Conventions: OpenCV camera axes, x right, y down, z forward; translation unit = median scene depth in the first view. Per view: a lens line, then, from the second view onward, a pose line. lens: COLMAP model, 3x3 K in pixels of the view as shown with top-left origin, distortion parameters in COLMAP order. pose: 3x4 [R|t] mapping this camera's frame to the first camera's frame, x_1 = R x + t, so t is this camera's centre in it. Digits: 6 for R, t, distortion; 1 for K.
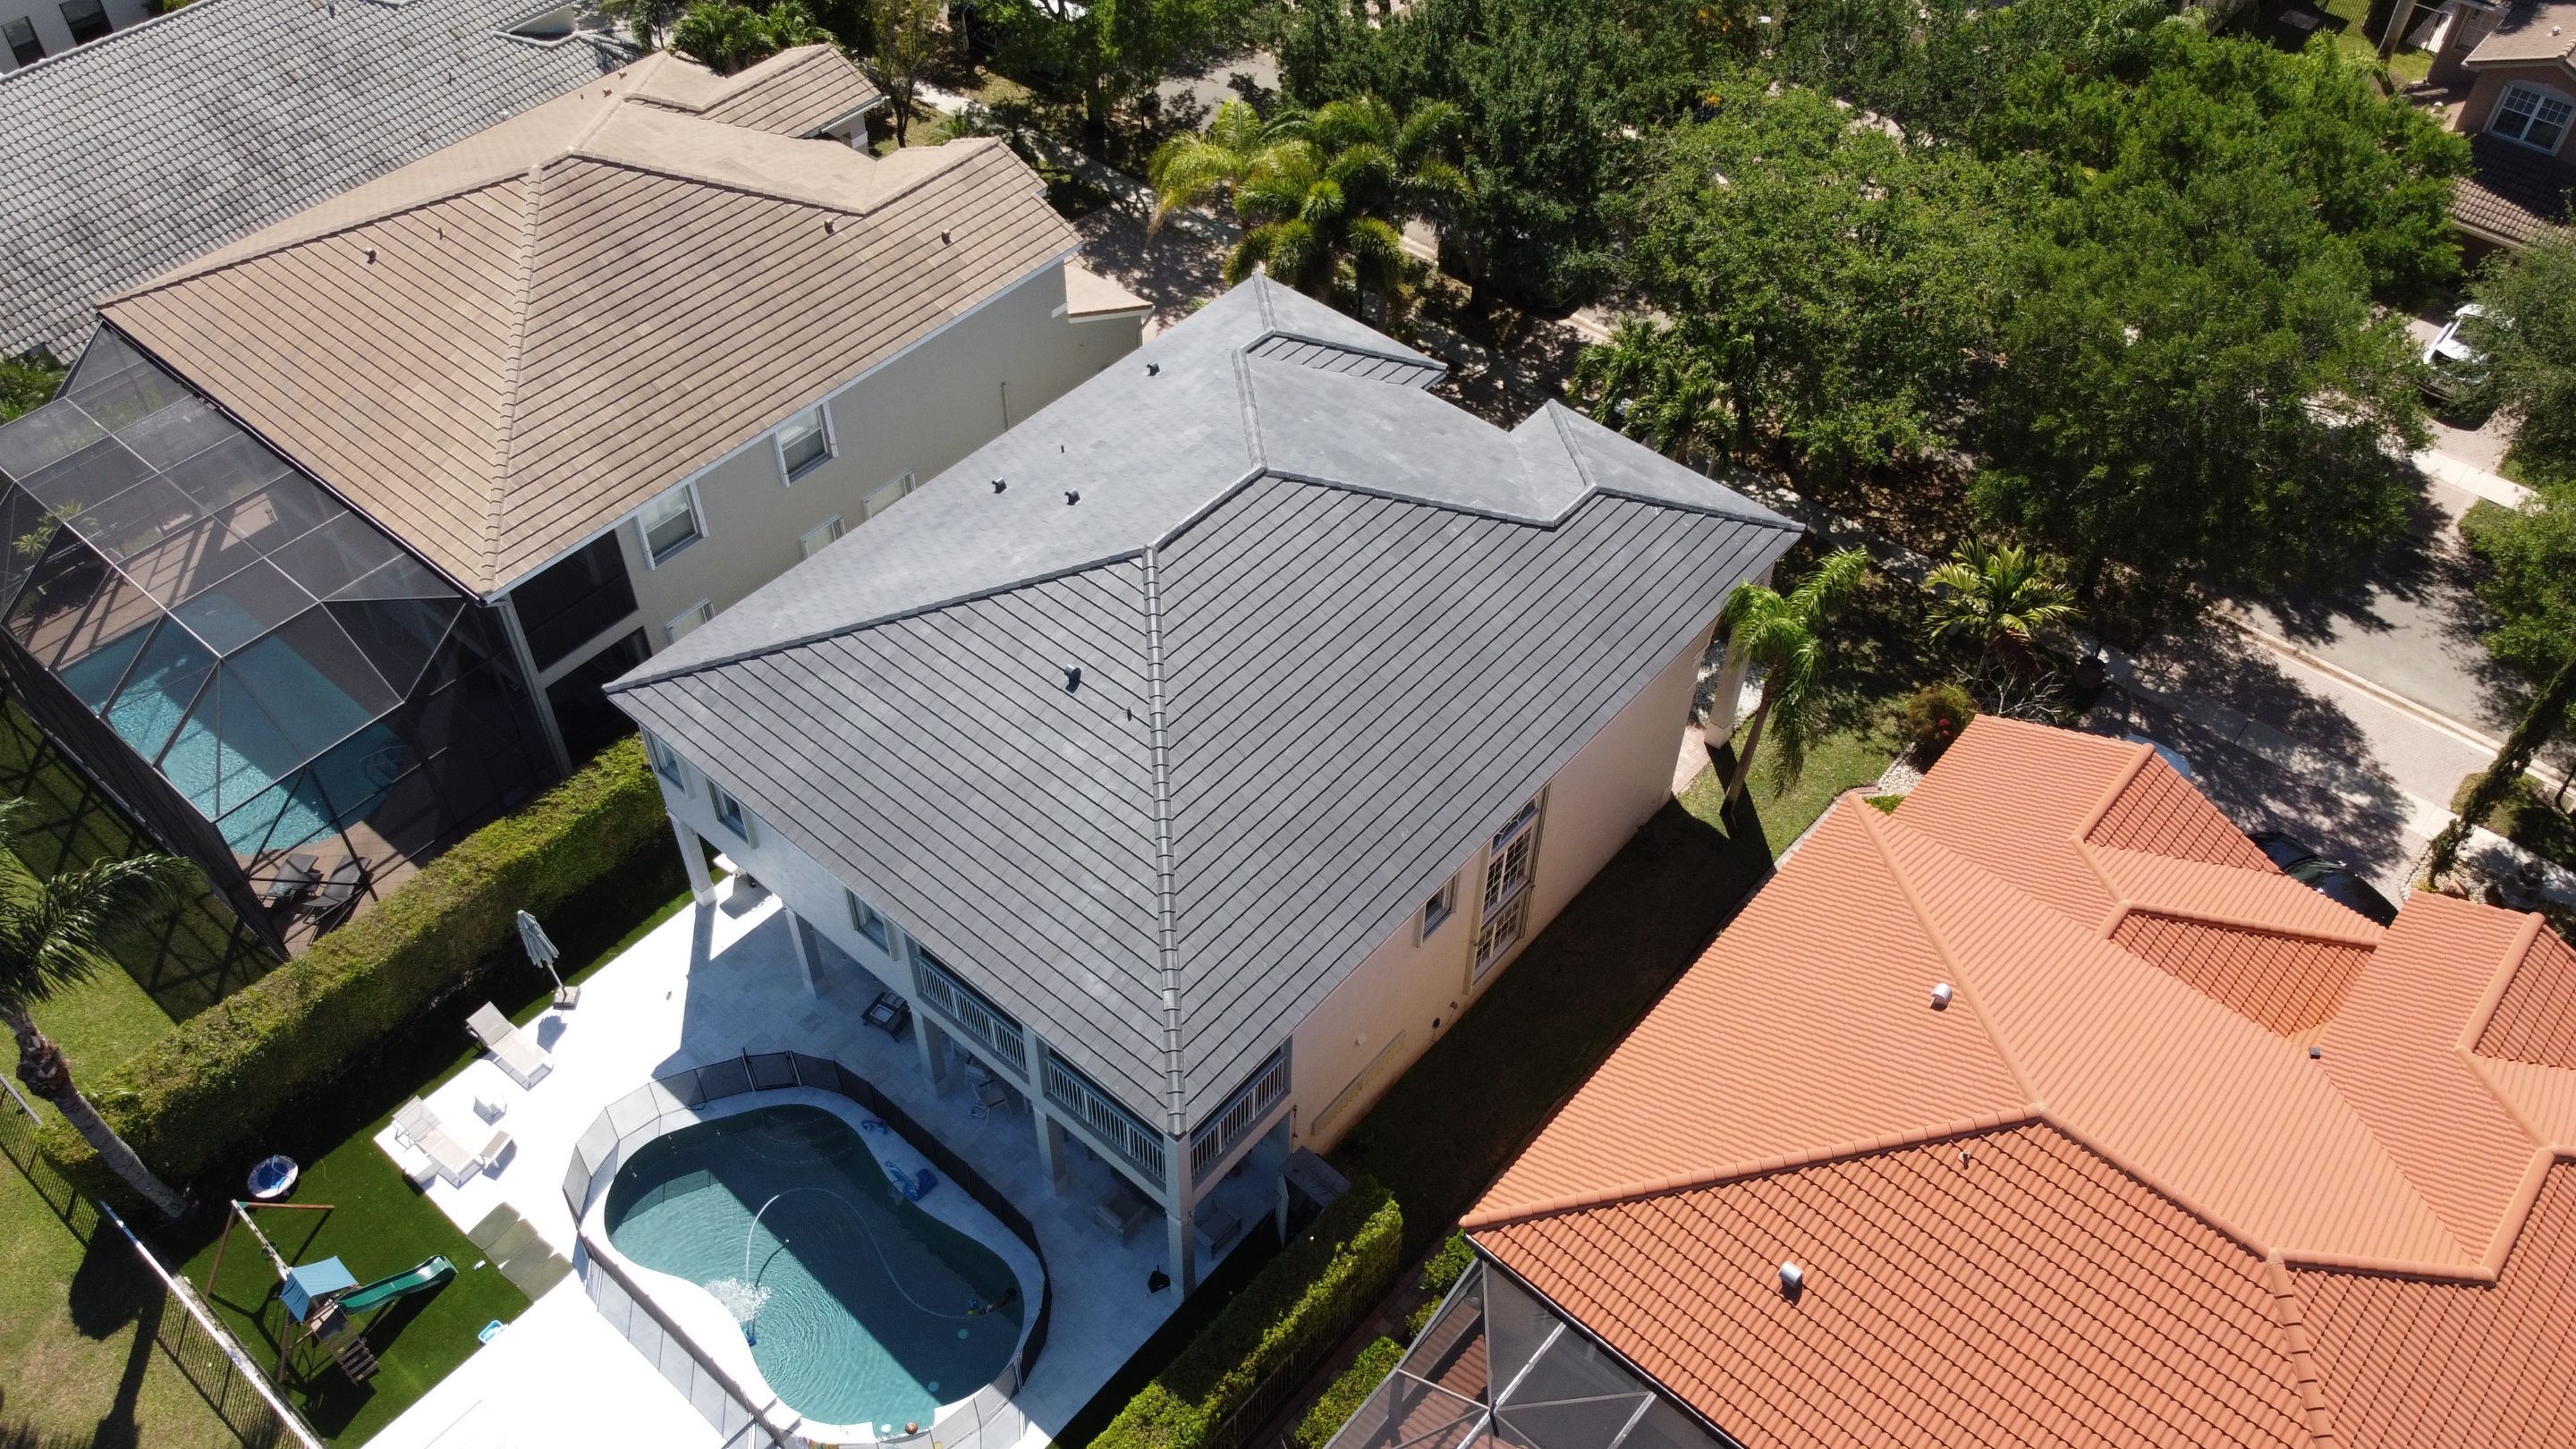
lens RADIAL K [[1924.9, 0, 1288.0], [0, 1924.9, 724.5], [0, 0, 1]] dist [0.013666, -0.035649]
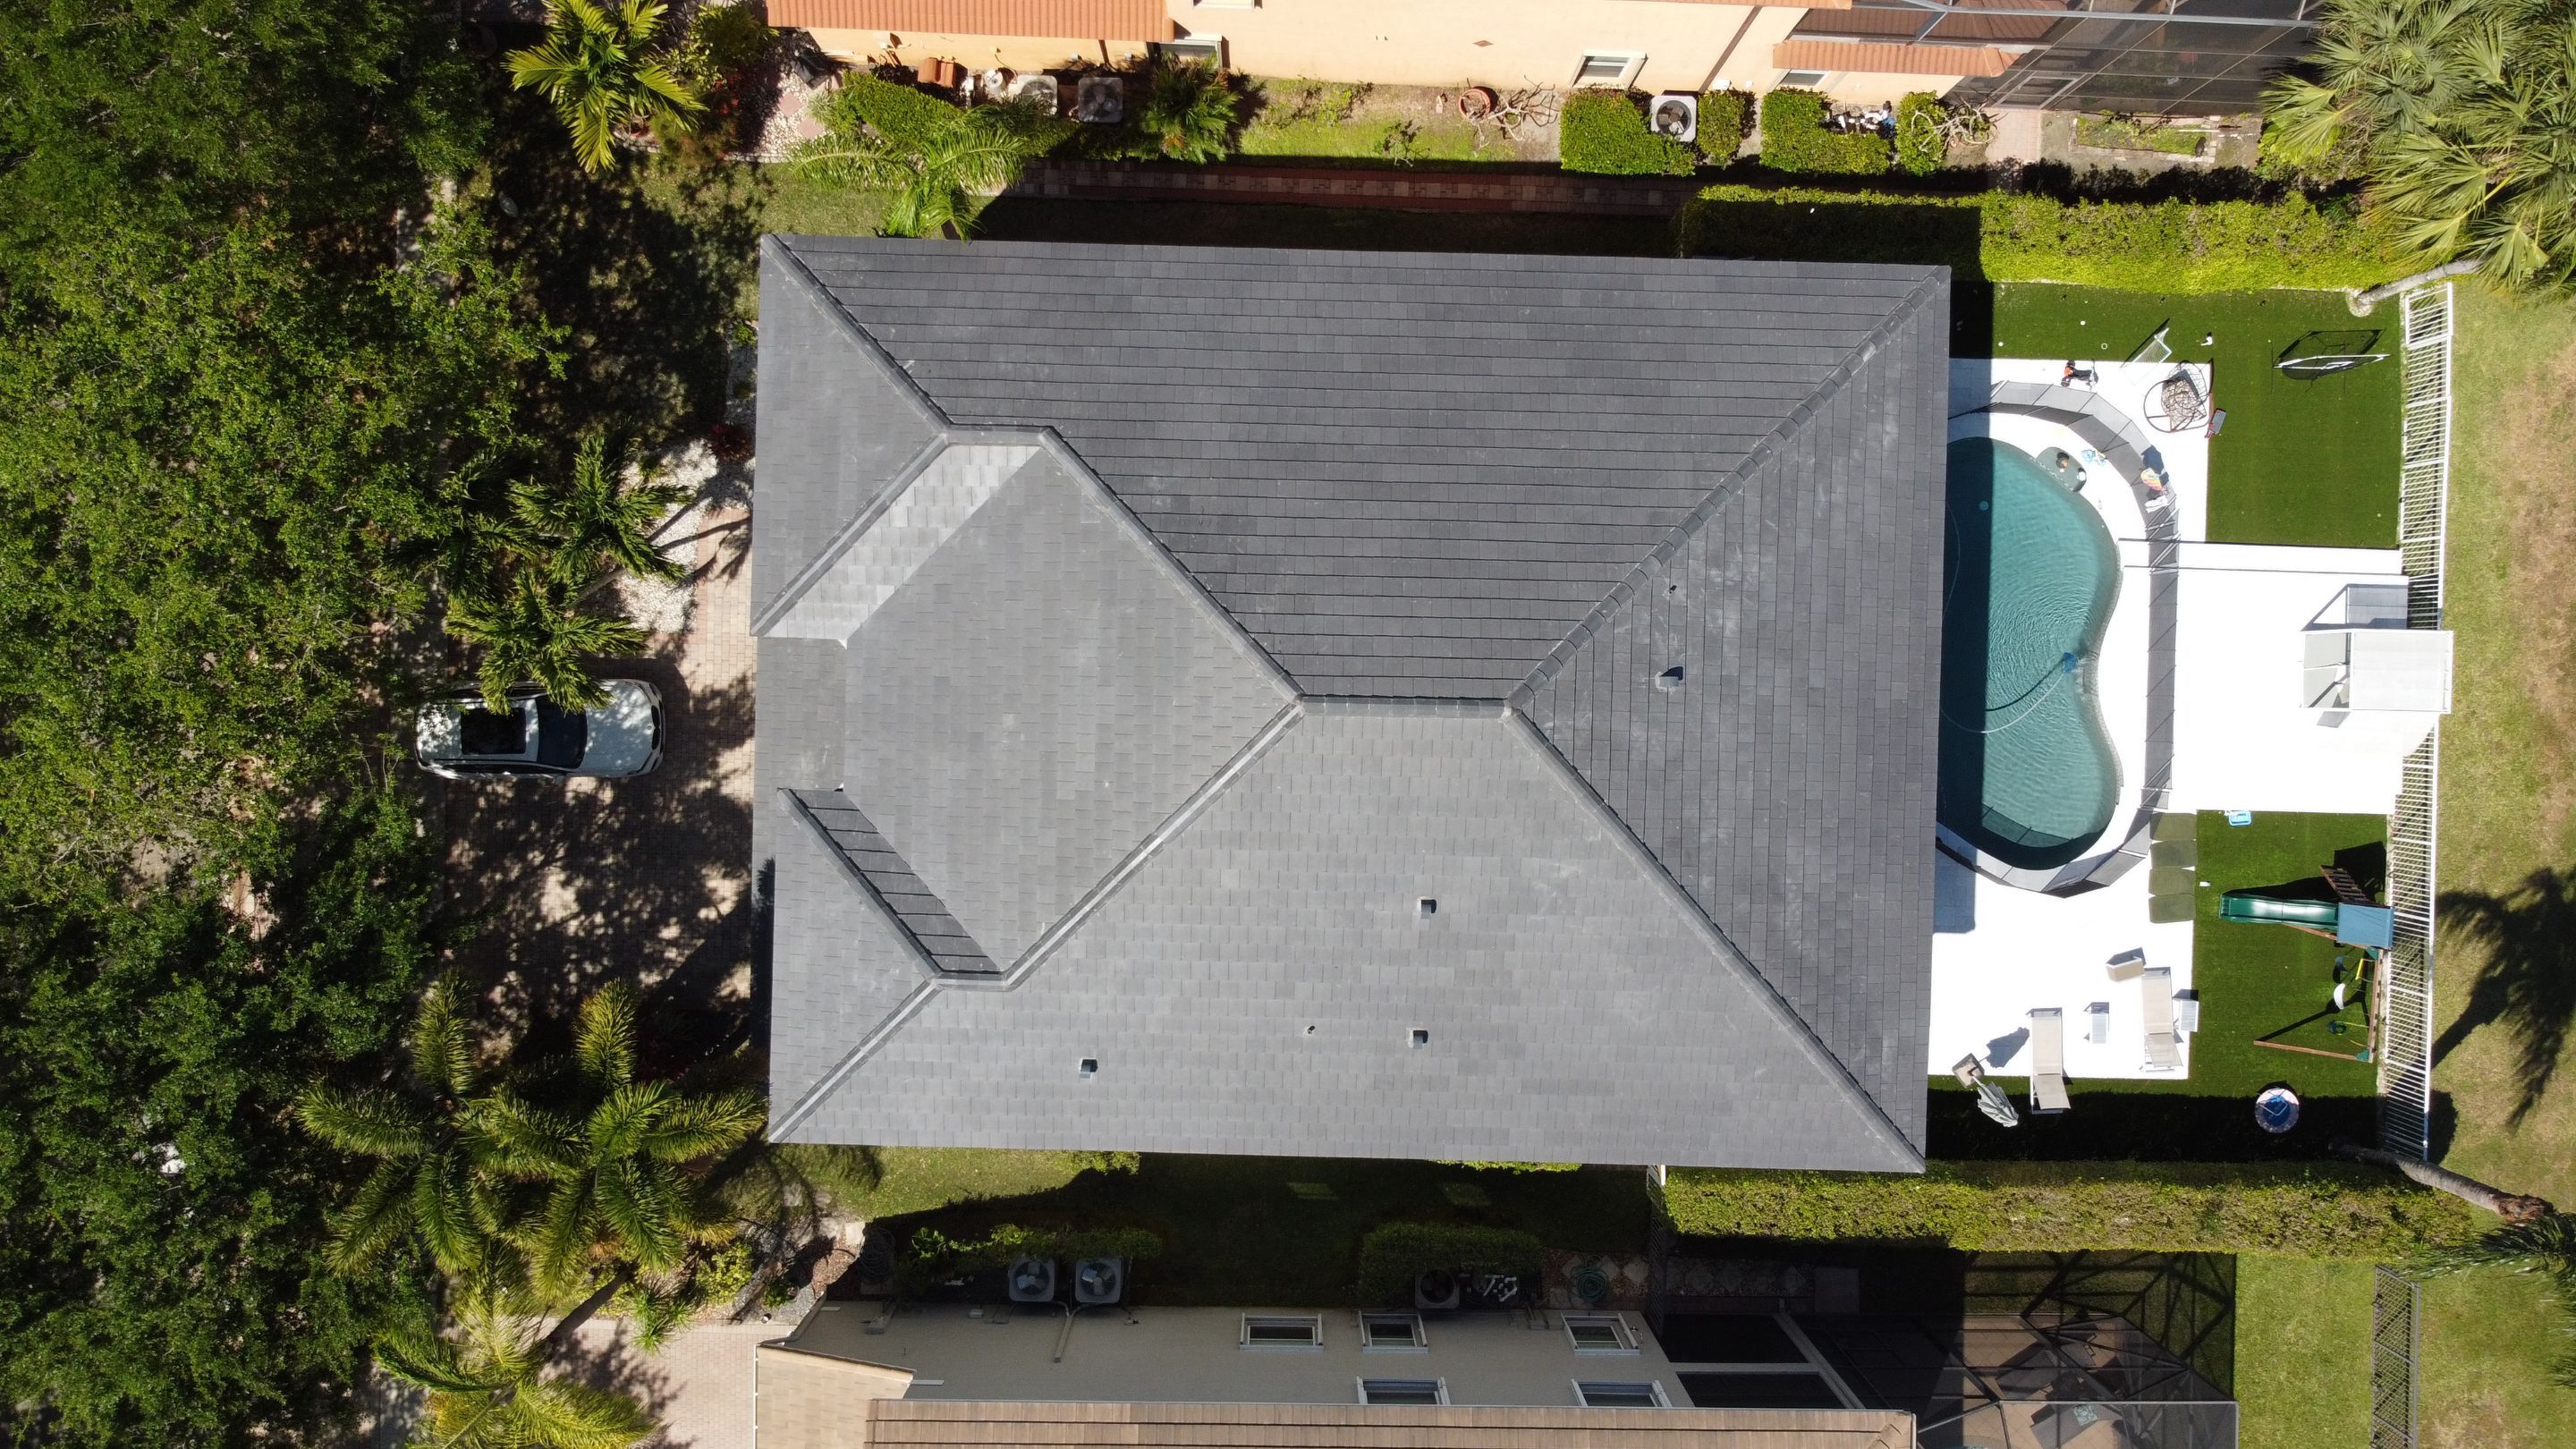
lens RADIAL K [[1905.6, 0, 1288.0], [0, 1905.6, 724.5], [0, 0, 1]] dist [-0.001979, 0.002650]
pose [[-0.628378, -0.777214, -0.032857, 0.007834], [0.552619, -0.475722, 0.684324, -0.661896], [-0.547497, 0.411857, 0.728437, 0.446443]]
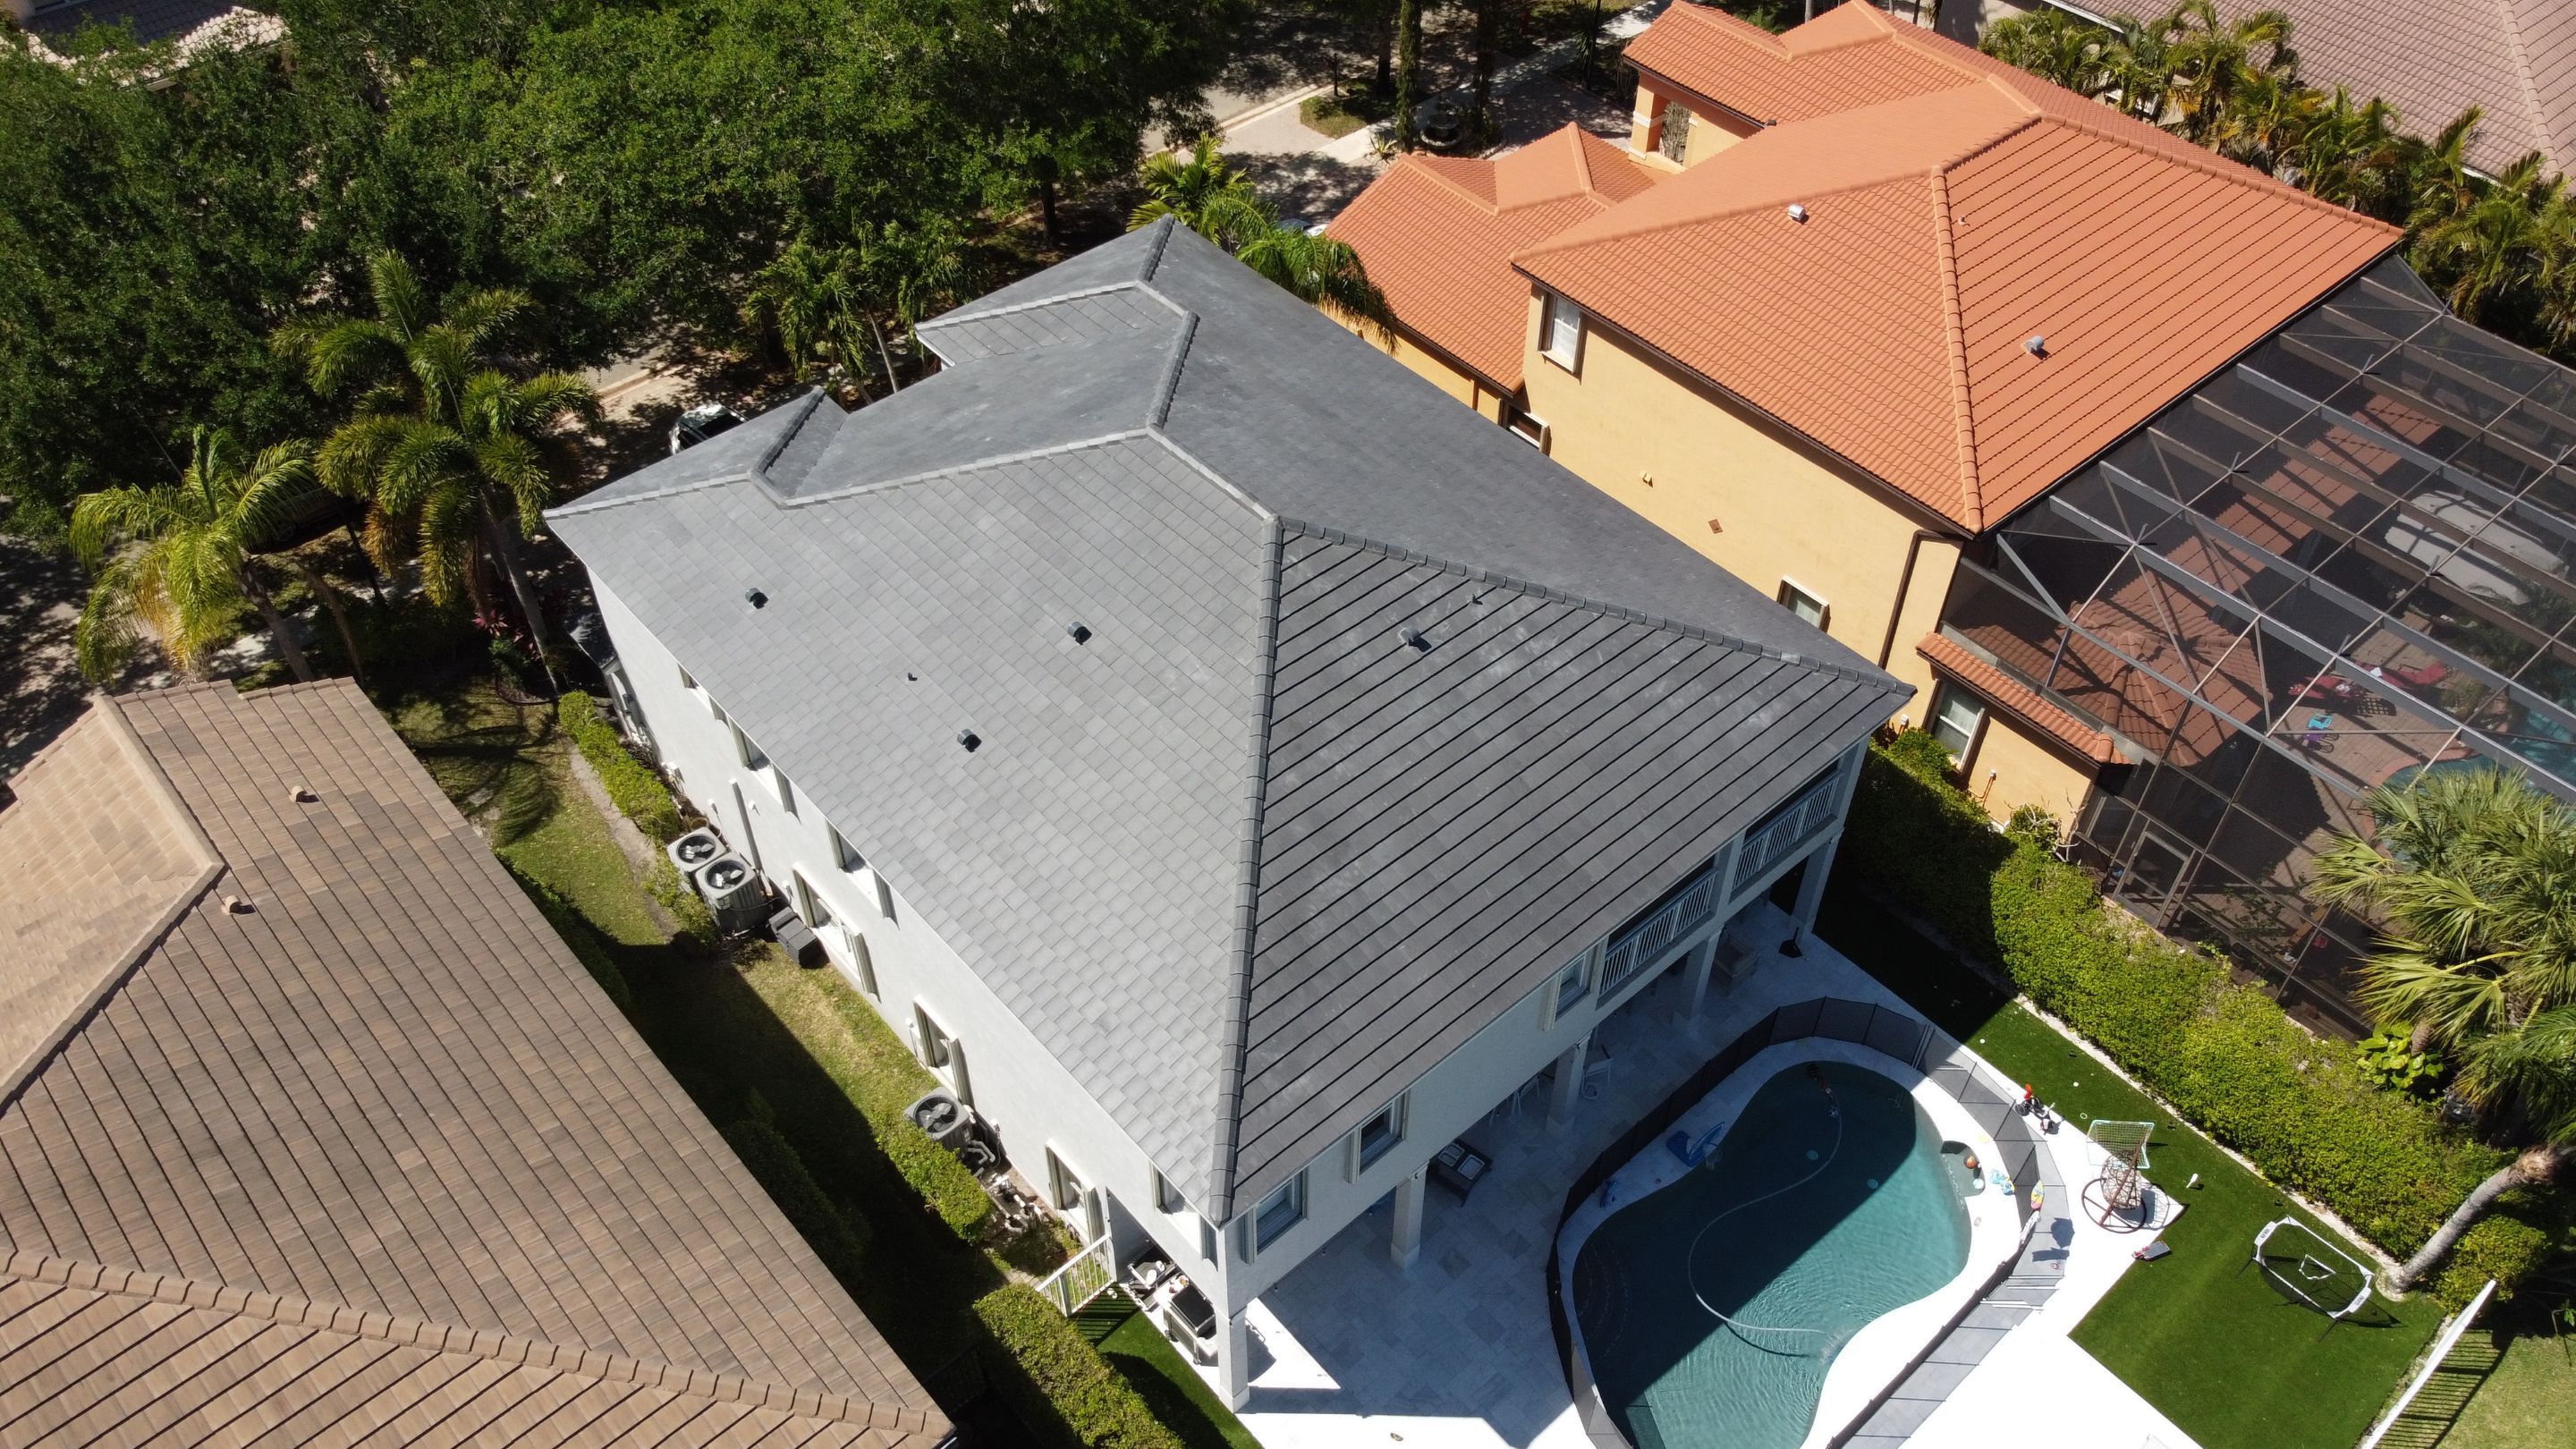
lens RADIAL K [[1956.9, 0, 1288.0], [0, 1956.9, 724.5], [0, 0, 1]] dist [0.004014, 0.000536]
pose [[0.142867, -0.718745, 0.680437, -0.688622], [0.717261, 0.548914, 0.429219, -0.389011], [-0.682001, 0.426730, 0.593950, 0.496982]]
